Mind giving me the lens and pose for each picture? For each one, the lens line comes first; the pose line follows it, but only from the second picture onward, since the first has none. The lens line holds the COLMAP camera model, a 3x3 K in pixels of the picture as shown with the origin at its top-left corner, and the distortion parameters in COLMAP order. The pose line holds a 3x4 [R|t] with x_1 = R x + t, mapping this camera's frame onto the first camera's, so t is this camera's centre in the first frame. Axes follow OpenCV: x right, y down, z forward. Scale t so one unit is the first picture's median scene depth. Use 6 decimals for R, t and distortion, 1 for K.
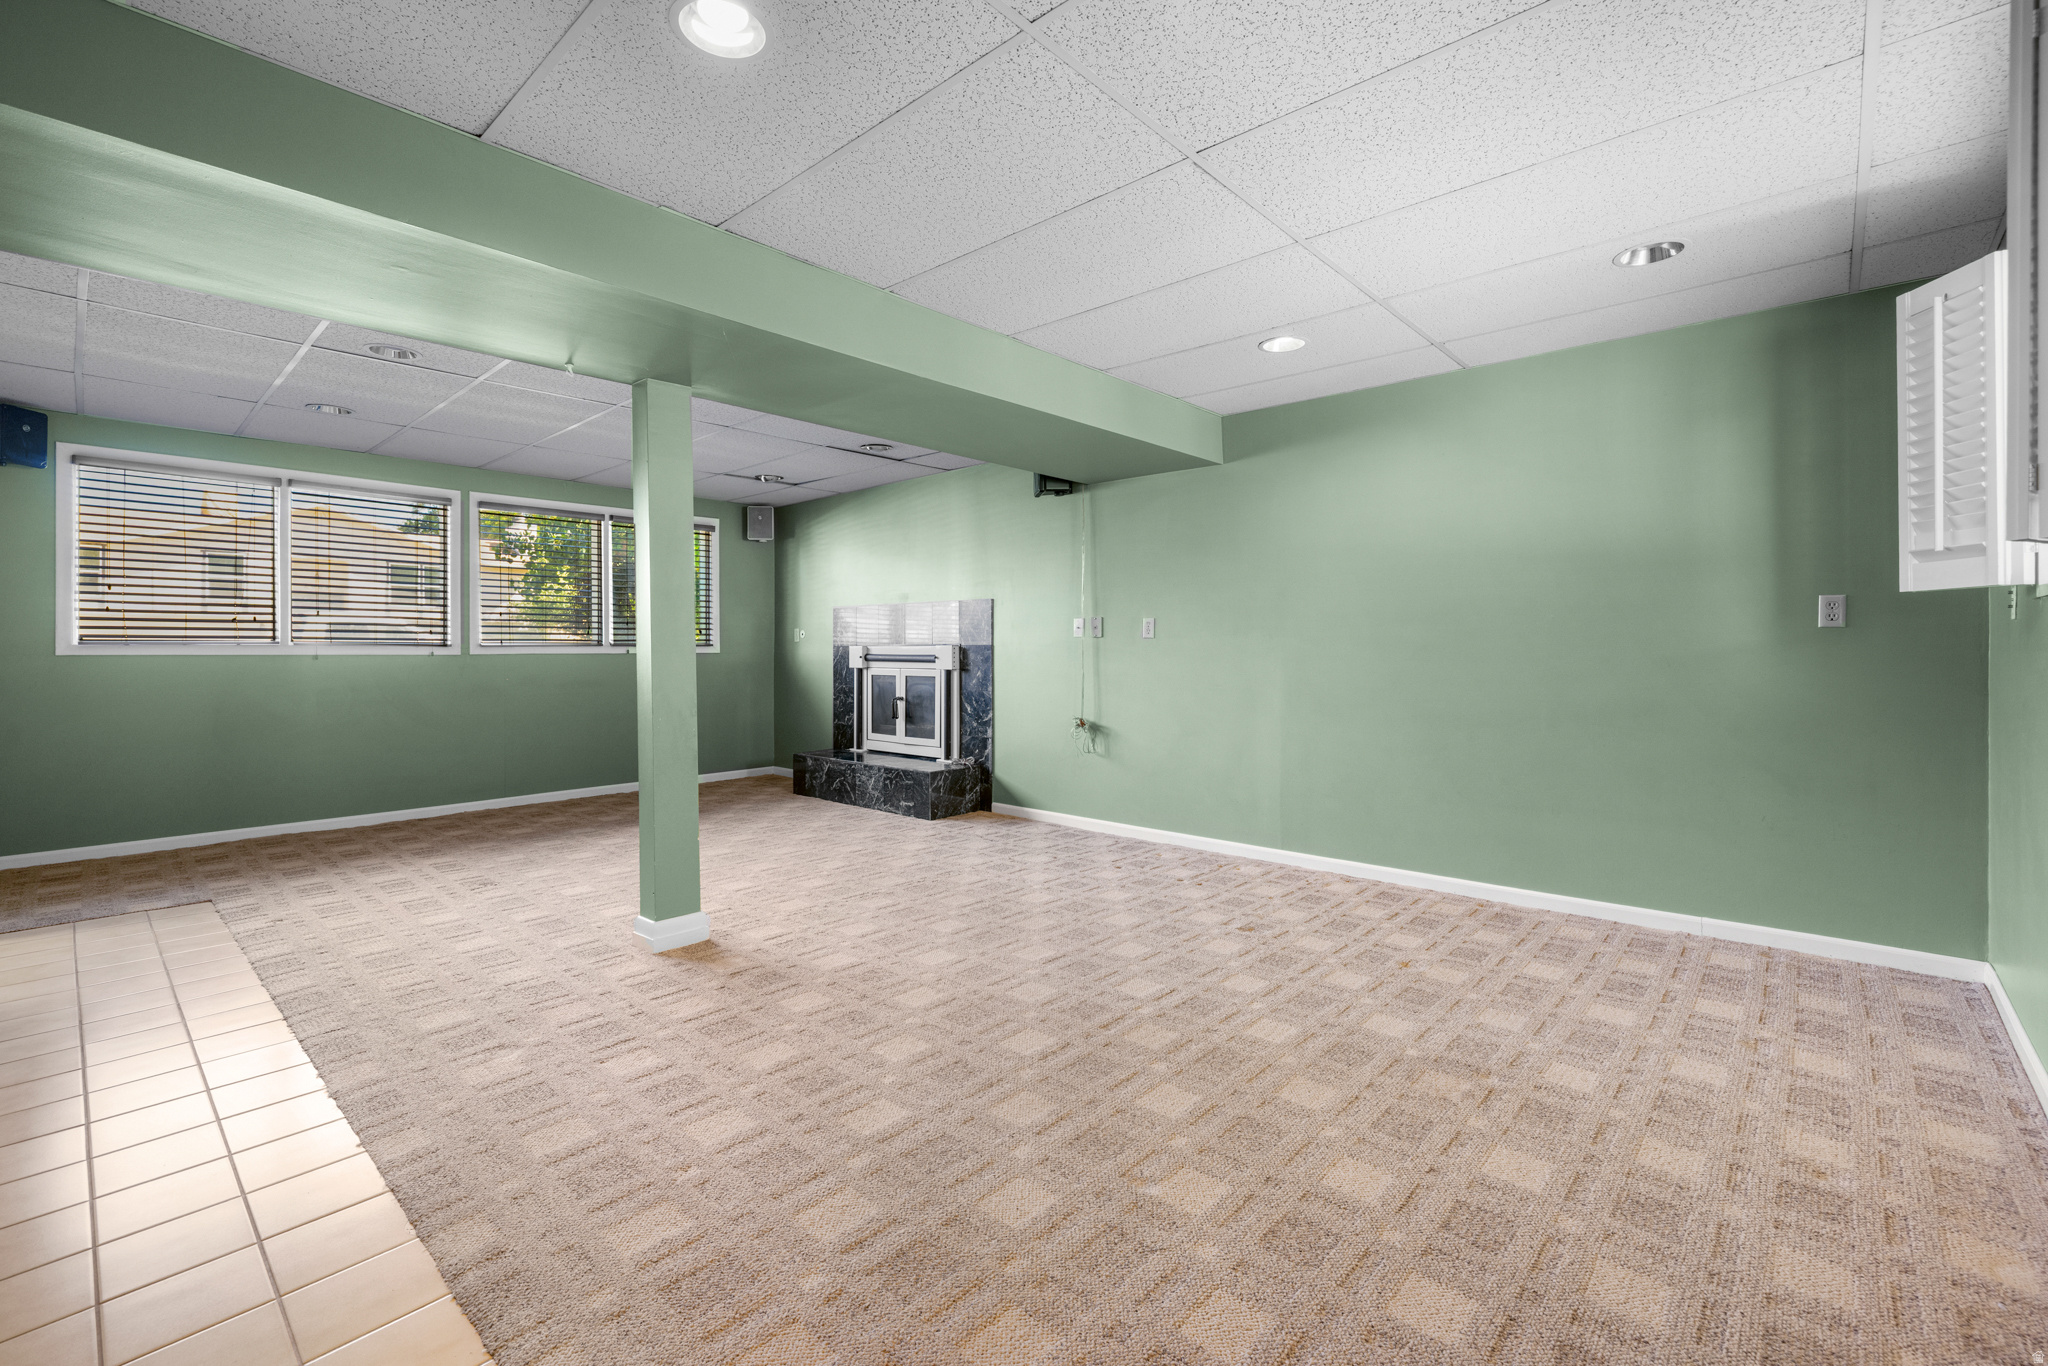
lens RADIAL K [[875.2, 0, 1019.9], [0, 875.2, 639.4], [0, 0, 1]] dist [0.001641, 0.000174]
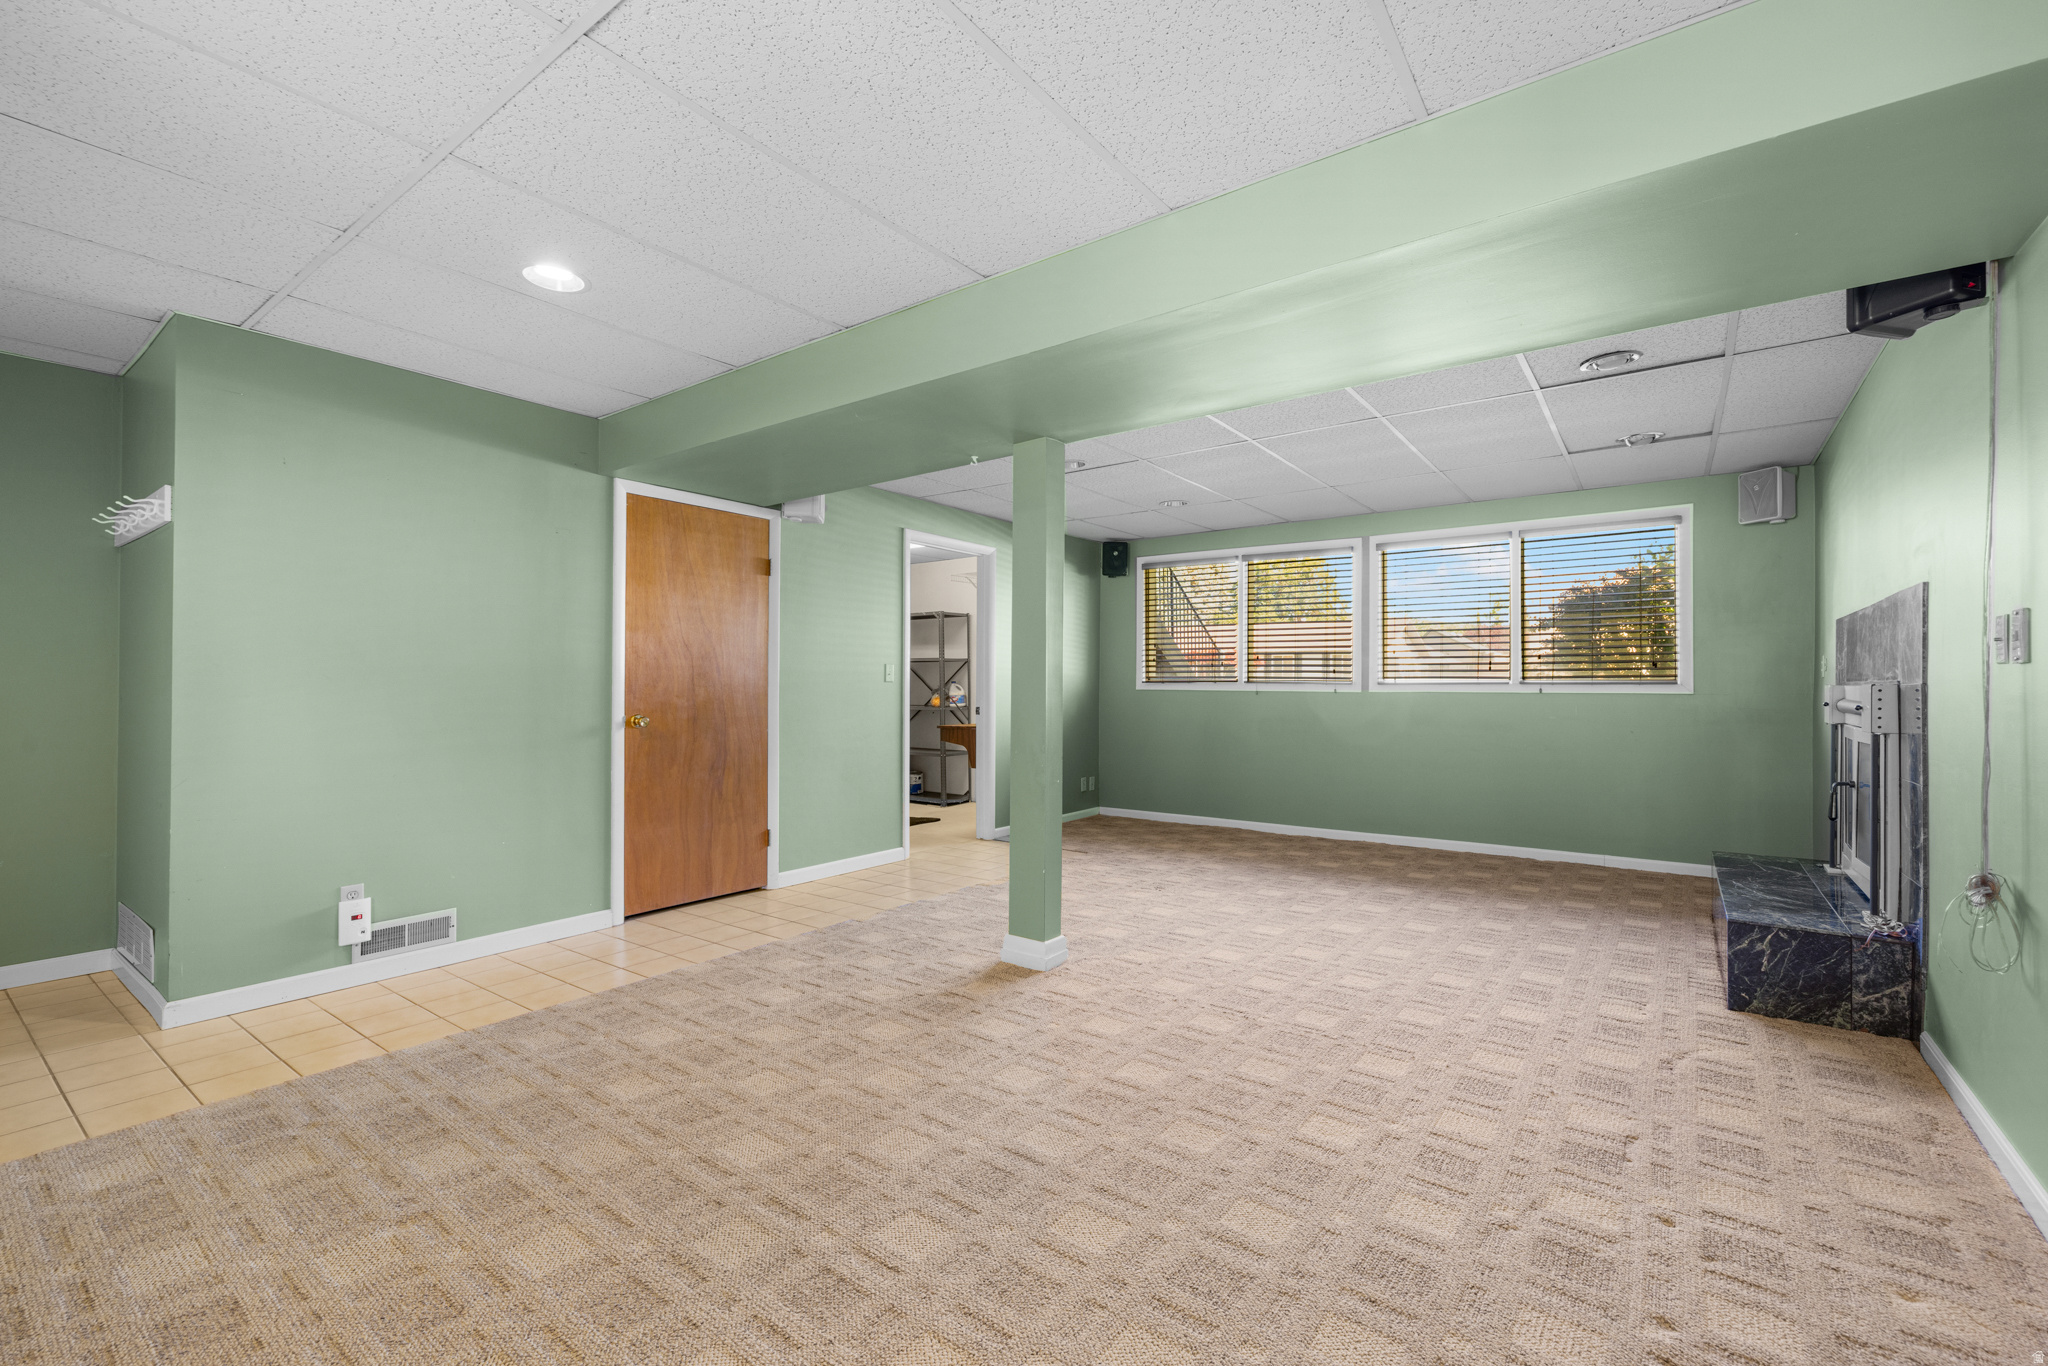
lens RADIAL K [[862.9, 0, 1018.9], [0, 862.9, 674.4], [0, 0, 1]] dist [-0.000438, -0.000050]
pose [[0.103827, -0.010676, -0.994538, 0.764960], [0.009367, 0.999909, -0.009756, 0.004948], [0.994551, -0.008303, 0.103917, 1.022195]]
